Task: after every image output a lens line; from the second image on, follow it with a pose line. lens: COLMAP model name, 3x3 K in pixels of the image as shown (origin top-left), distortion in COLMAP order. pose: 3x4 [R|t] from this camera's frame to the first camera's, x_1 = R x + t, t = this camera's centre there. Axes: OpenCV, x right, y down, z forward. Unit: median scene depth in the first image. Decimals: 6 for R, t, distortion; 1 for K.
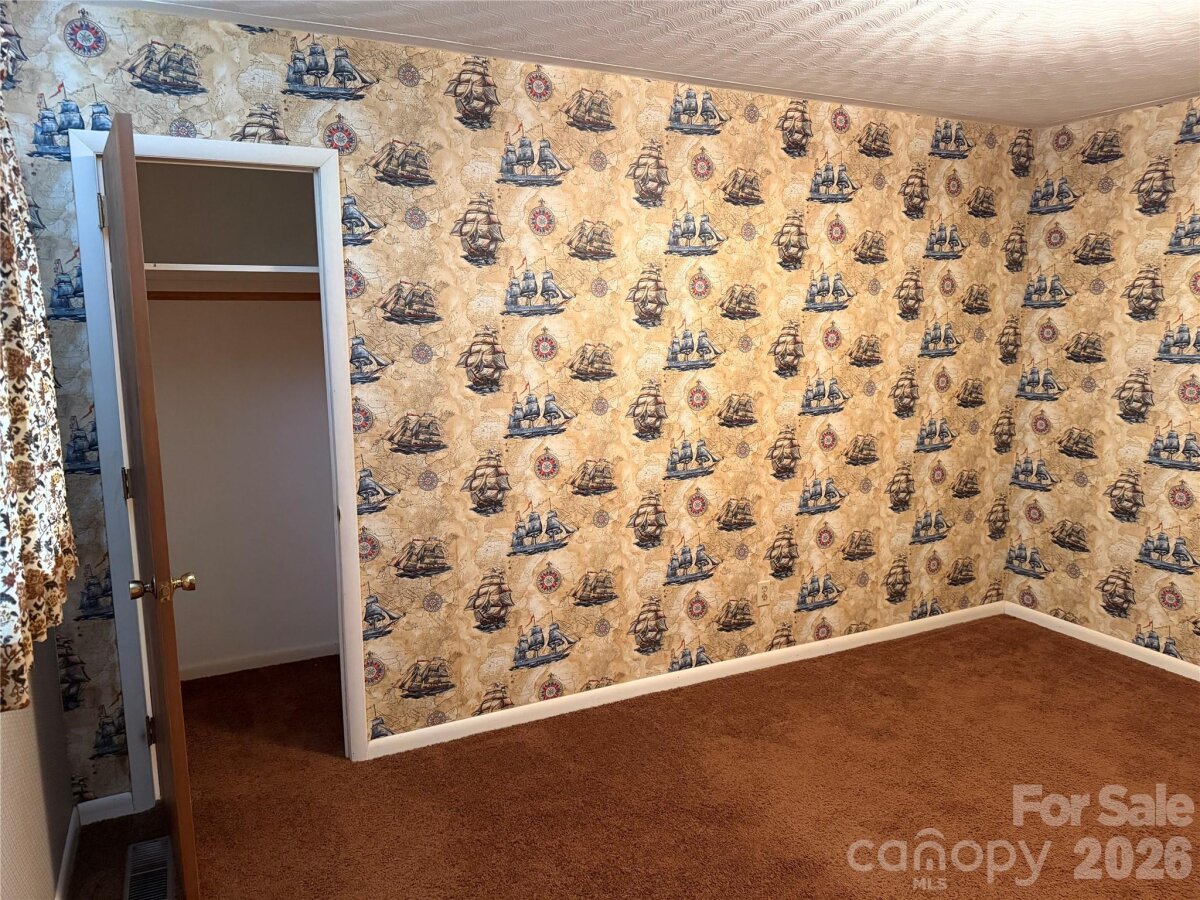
lens RADIAL K [[834.8, 0, 598.0], [0, 834.8, 446.1], [0, 0, 1]] dist [0.163168, -0.312803]
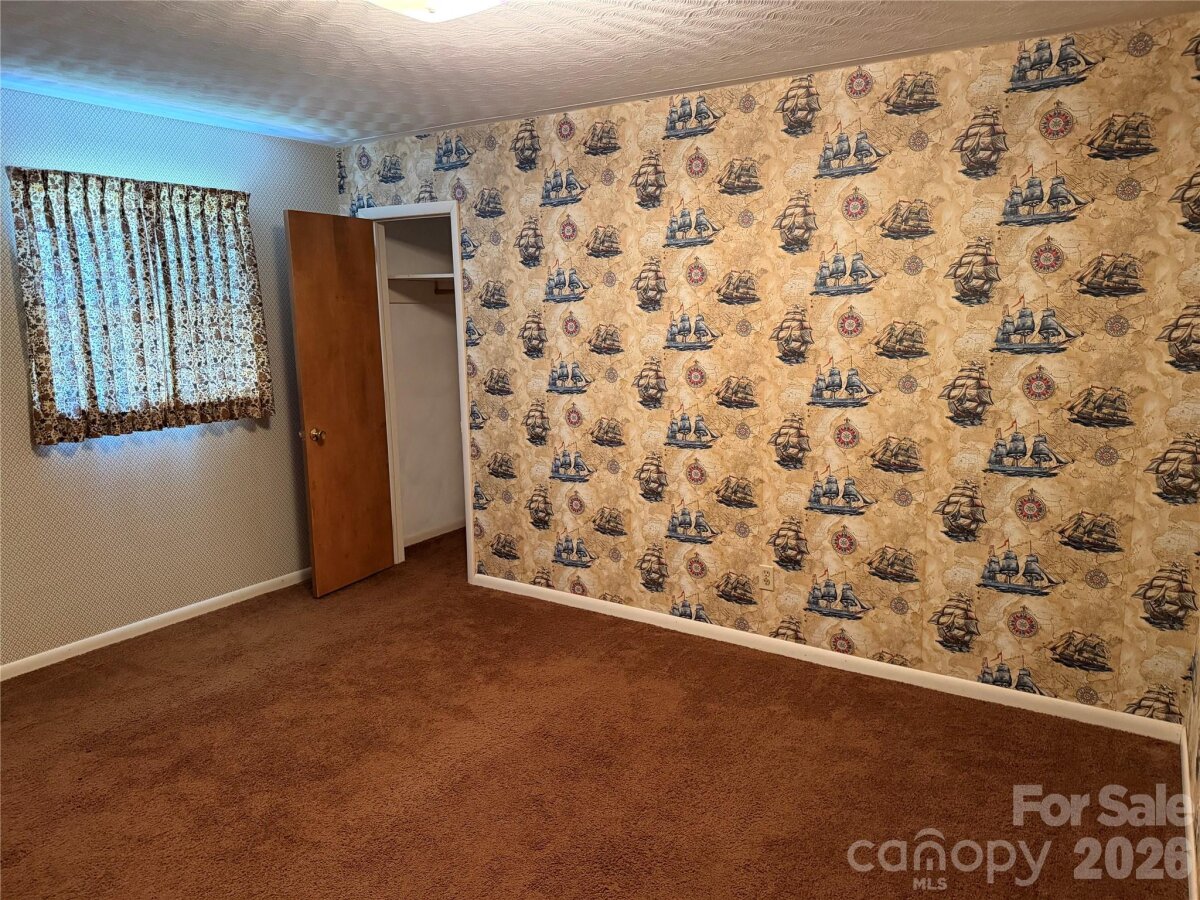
lens RADIAL K [[834.8, 0, 598.0], [0, 834.8, 446.1], [0, 0, 1]] dist [0.163168, -0.312803]
pose [[0.514649, 0.145778, -0.844917, 1.049530], [-0.118252, 0.988091, 0.098451, -0.063298], [0.849207, 0.049245, 0.525759, 0.335055]]
